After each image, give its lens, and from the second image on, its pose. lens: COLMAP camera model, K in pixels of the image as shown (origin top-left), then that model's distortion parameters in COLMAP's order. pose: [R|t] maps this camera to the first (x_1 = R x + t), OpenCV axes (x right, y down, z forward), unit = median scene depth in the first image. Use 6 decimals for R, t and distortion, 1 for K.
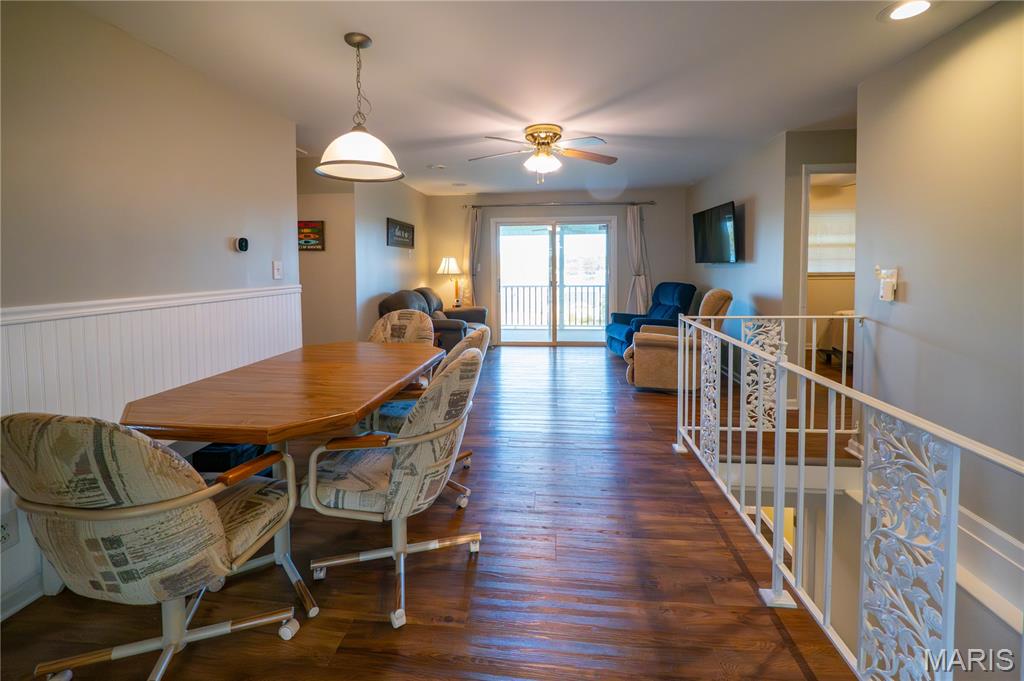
lens RADIAL K [[421.7, 0, 513.8], [0, 421.7, 282.6], [0, 0, 1]] dist [-0.003691, -0.000360]
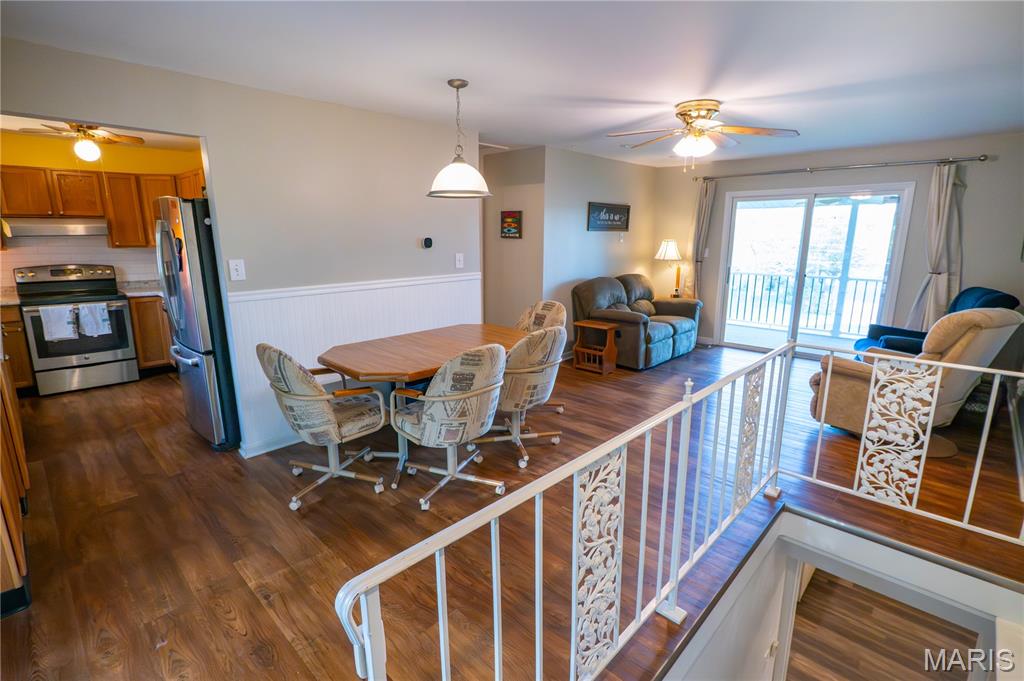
lens RADIAL K [[479.7, 0, 500.3], [0, 479.7, 341.1], [0, 0, 1]] dist [-0.001542, 0.000675]
pose [[0.785257, 0.139198, -0.603321, 0.397565], [-0.028224, 0.981436, 0.189702, -0.064875], [0.618527, -0.131937, 0.774608, -0.057767]]
